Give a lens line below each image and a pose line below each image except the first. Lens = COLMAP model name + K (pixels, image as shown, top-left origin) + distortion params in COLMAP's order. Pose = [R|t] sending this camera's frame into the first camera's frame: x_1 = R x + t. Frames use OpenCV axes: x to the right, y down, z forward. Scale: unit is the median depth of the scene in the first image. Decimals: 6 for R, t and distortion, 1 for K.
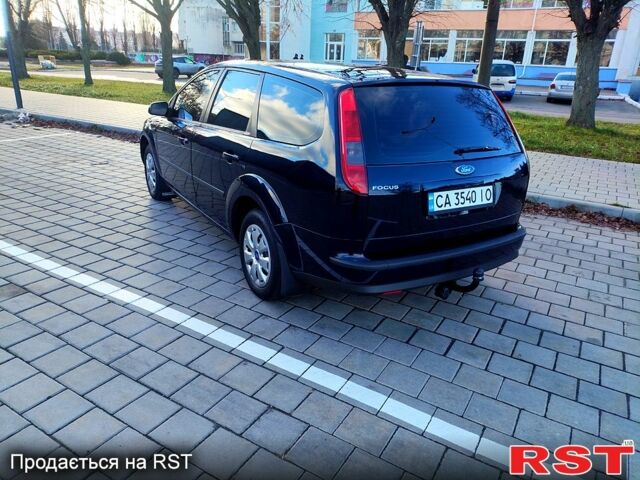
lens RADIAL K [[474.8, 0, 320.0], [0, 474.8, 240.0], [0, 0, 1]] dist [0.022260, -0.007664]
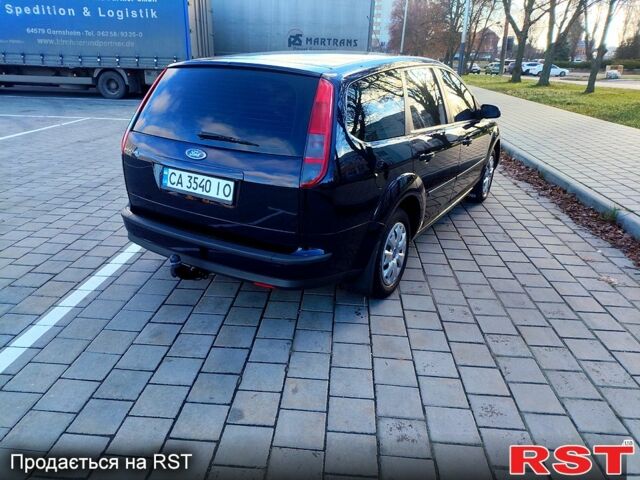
lens RADIAL K [[470.8, 0, 320.0], [0, 470.8, 240.0], [0, 0, 1]] dist [0.007148, 0.003791]
pose [[0.460476, 0.293385, -0.837787, 1.125785], [-0.308209, 0.937929, 0.159051, -0.189338], [0.832448, 0.184974, 0.522317, 0.659731]]
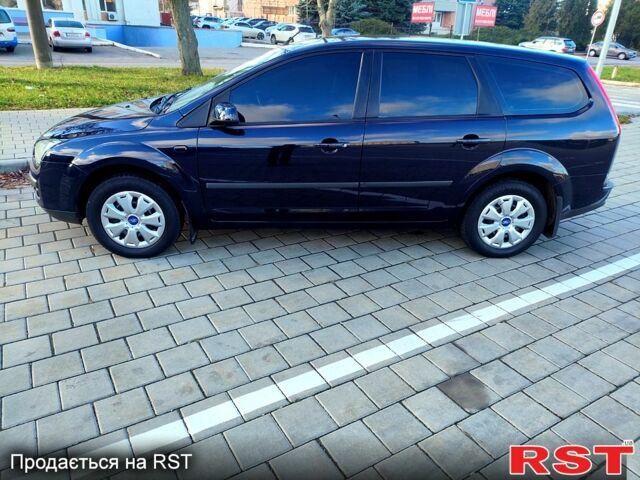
lens RADIAL K [[474.8, 0, 320.0], [0, 474.8, 240.0], [0, 0, 1]] dist [0.022260, -0.007664]
pose [[0.462208, -0.377682, 0.802322, -1.298612], [0.290461, 0.919335, 0.265434, -0.364644], [-0.837853, 0.110357, 0.534625, 0.810636]]
